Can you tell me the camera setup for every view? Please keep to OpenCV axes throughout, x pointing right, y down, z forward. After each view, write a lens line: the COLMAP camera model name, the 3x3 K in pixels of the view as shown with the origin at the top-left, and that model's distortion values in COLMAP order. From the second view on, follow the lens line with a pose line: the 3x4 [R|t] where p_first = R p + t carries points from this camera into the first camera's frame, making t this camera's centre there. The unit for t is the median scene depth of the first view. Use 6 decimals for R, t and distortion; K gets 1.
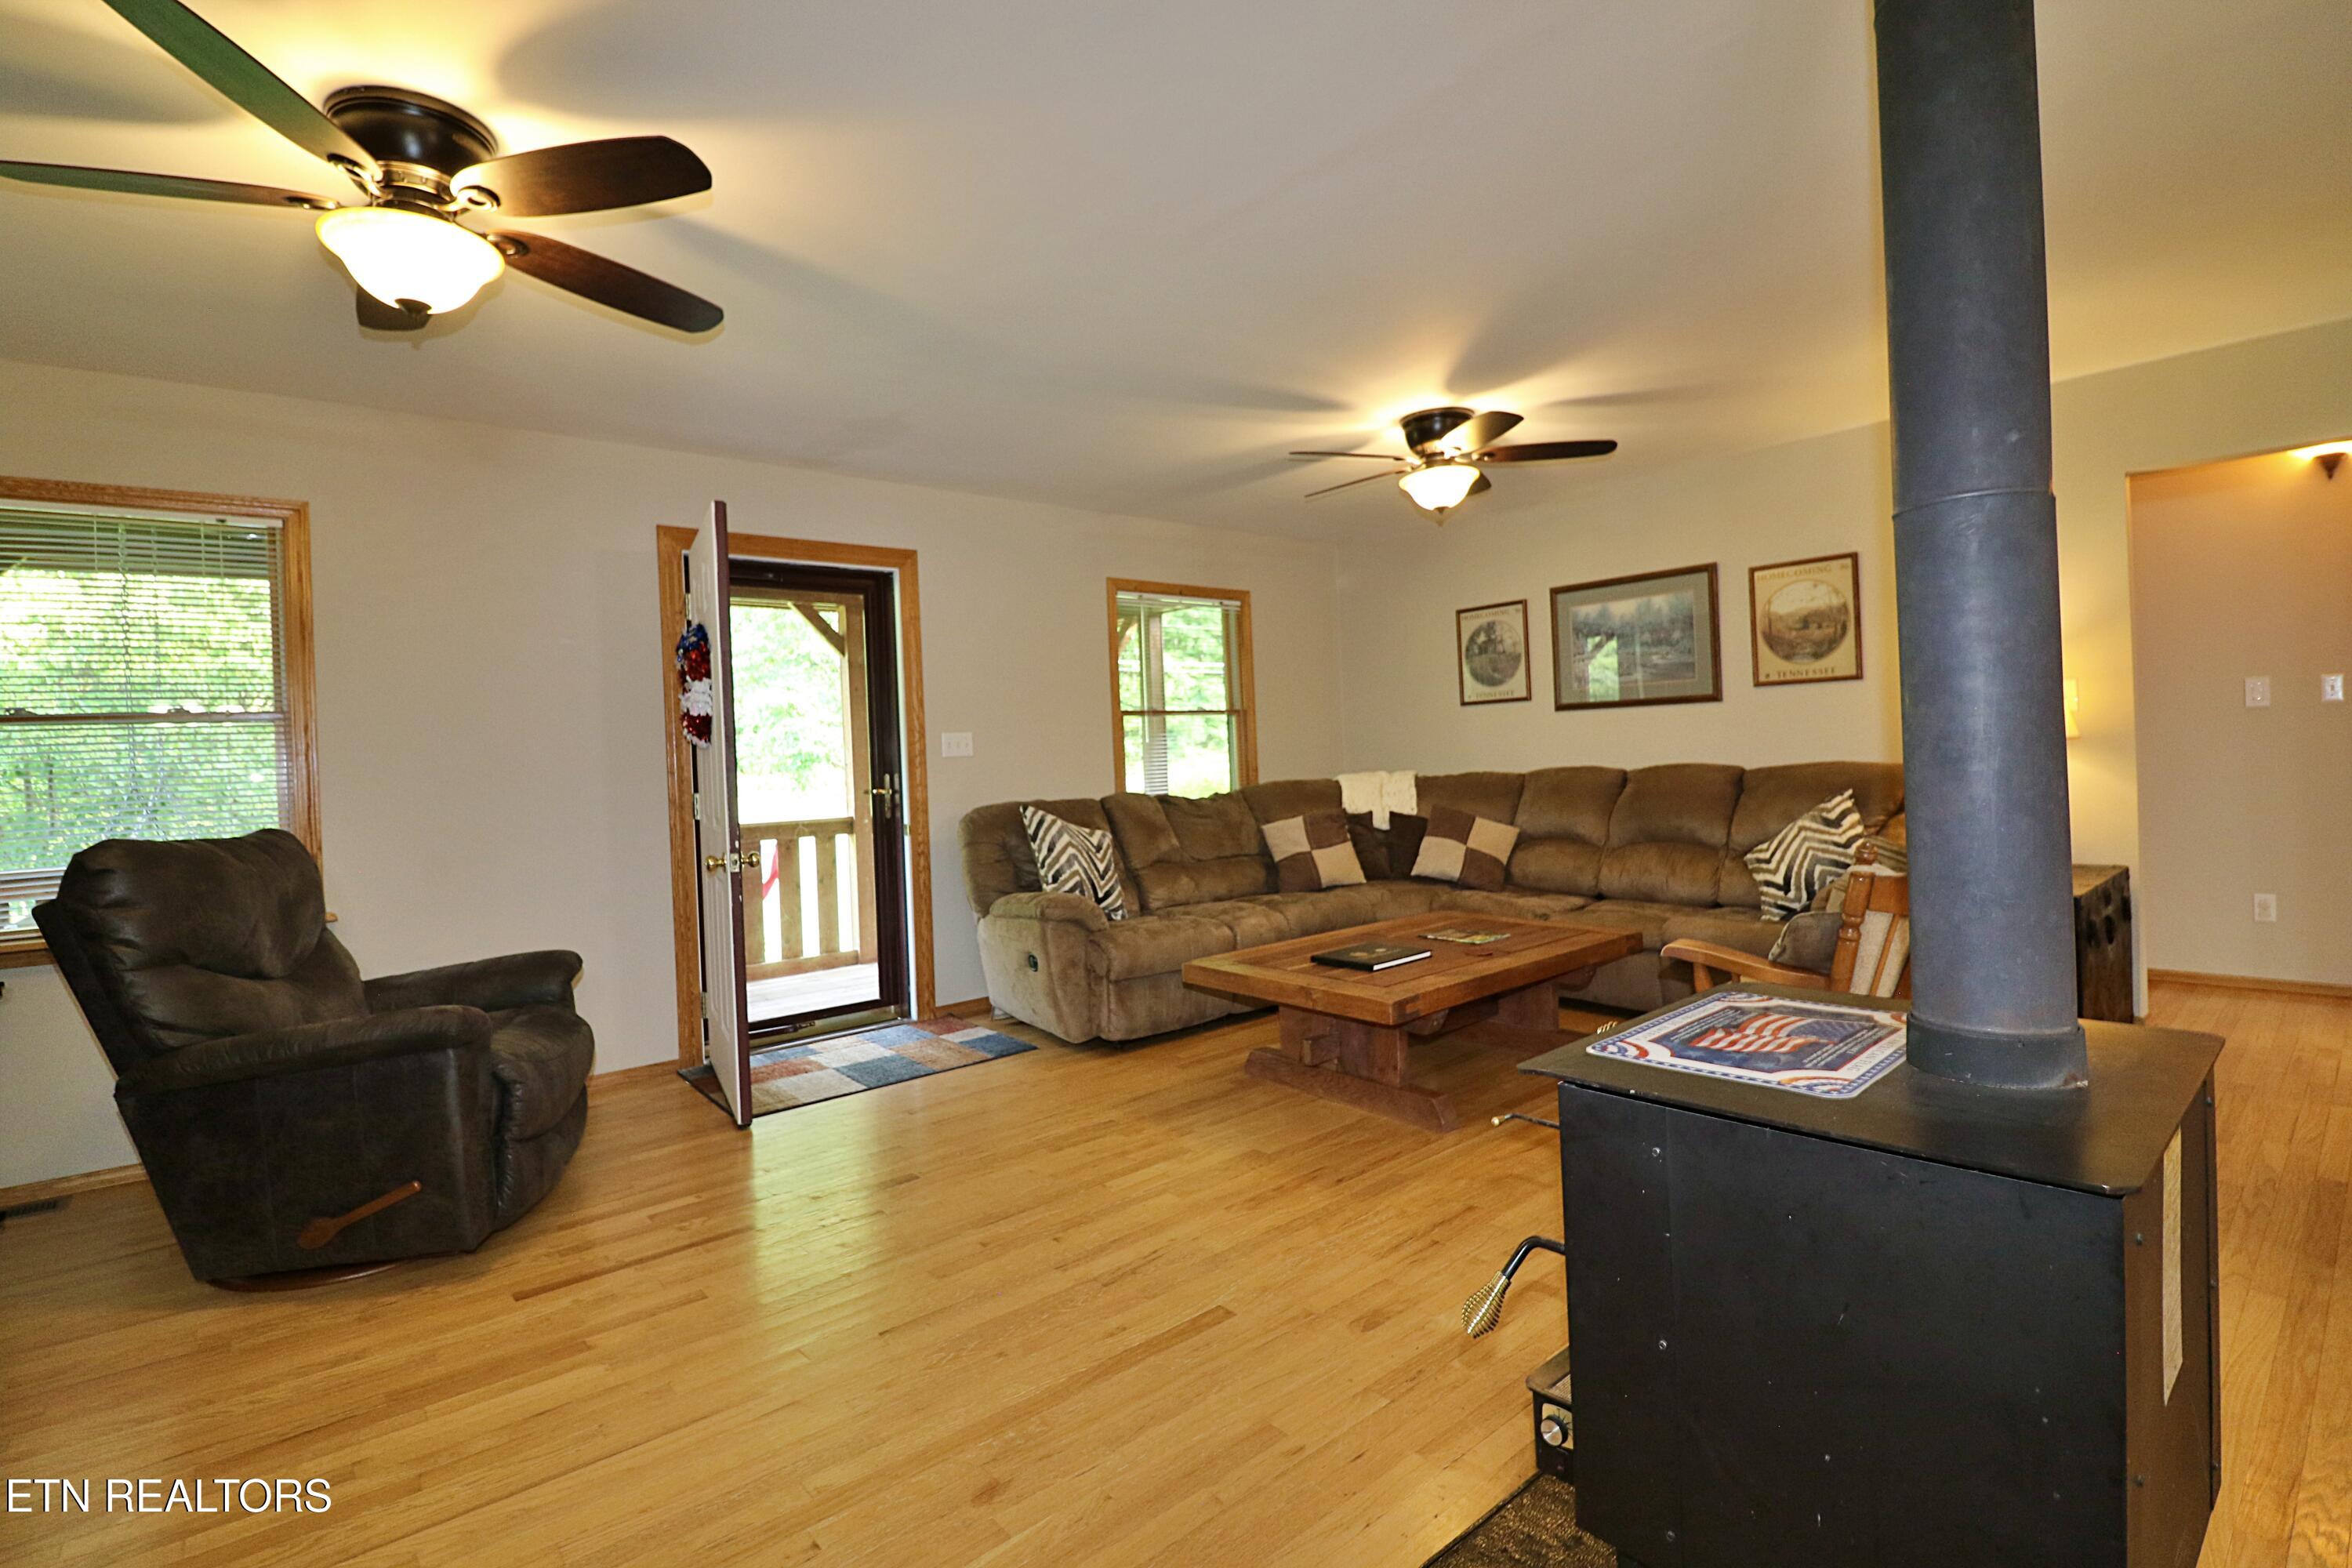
lens RADIAL K [[1073.8, 0, 1163.4], [0, 1073.8, 769.5], [0, 0, 1]] dist [-0.008253, -0.009361]
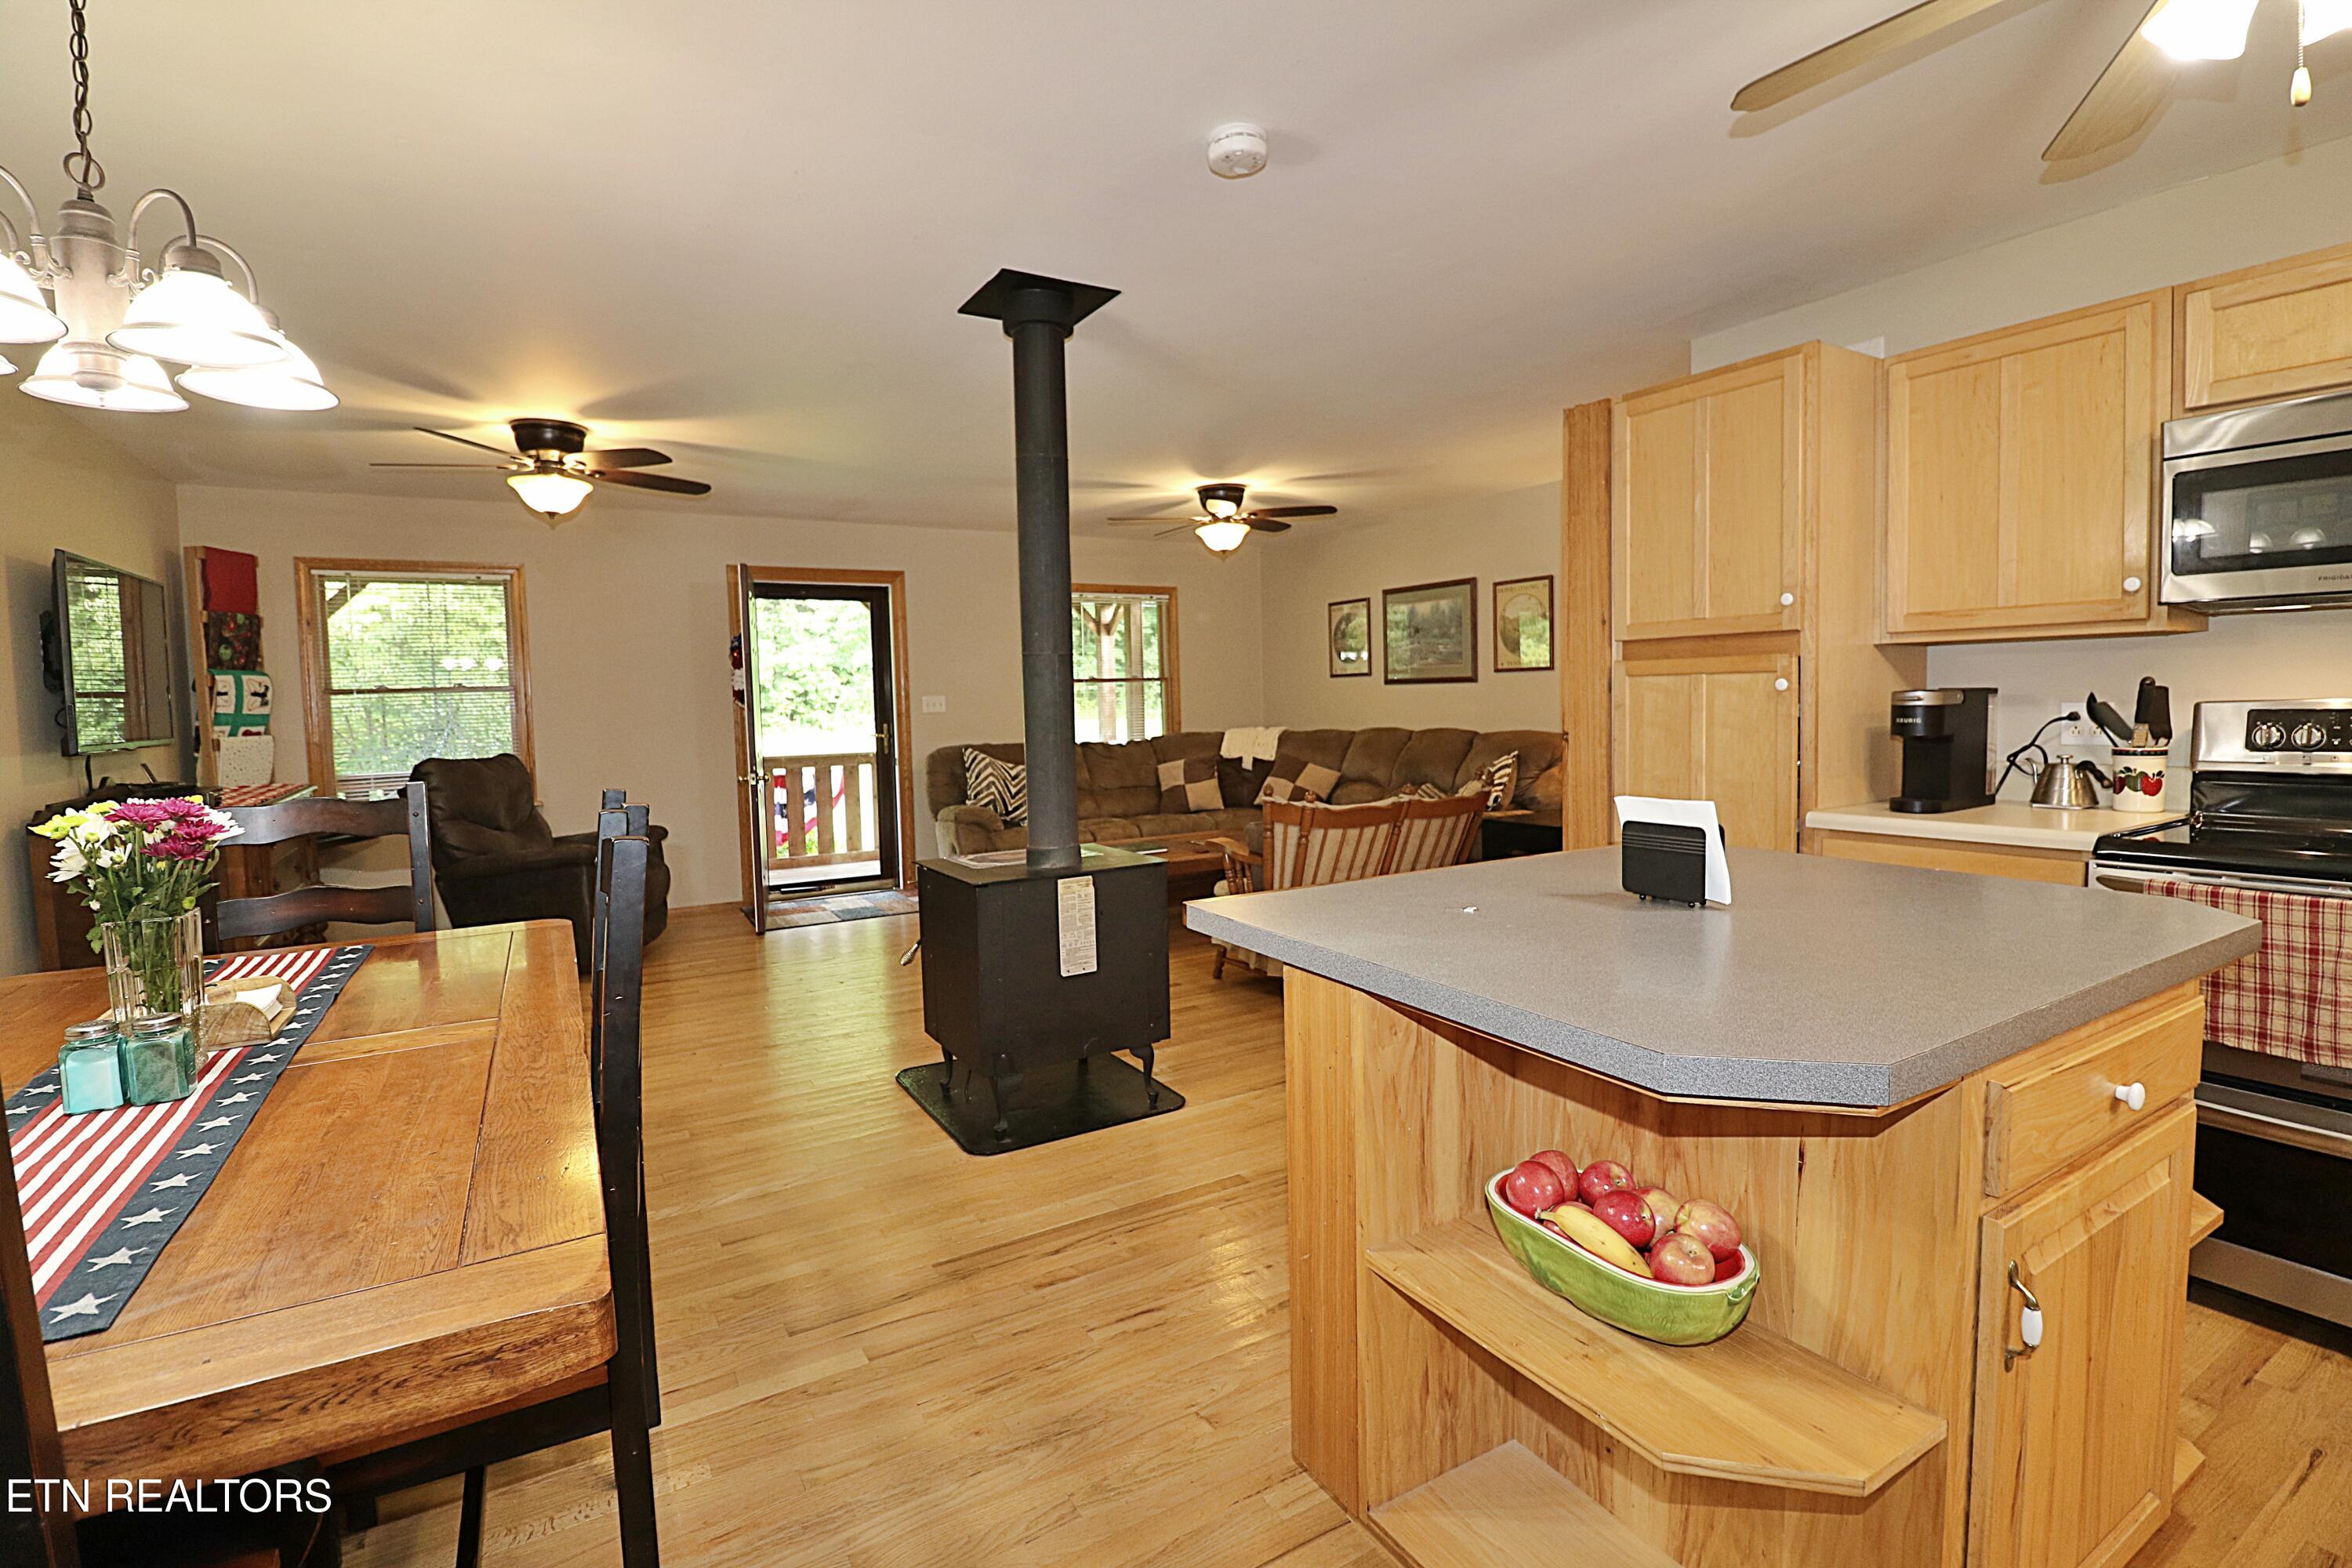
lens RADIAL K [[1073.8, 0, 1165.3], [0, 1073.8, 765.8], [0, 0, 1]] dist [-0.008253, -0.009361]
pose [[0.985728, 0.027198, -0.166133, 0.361477], [-0.017686, 0.998133, 0.058469, -0.030158], [0.167413, -0.054697, 0.984368, -0.385368]]
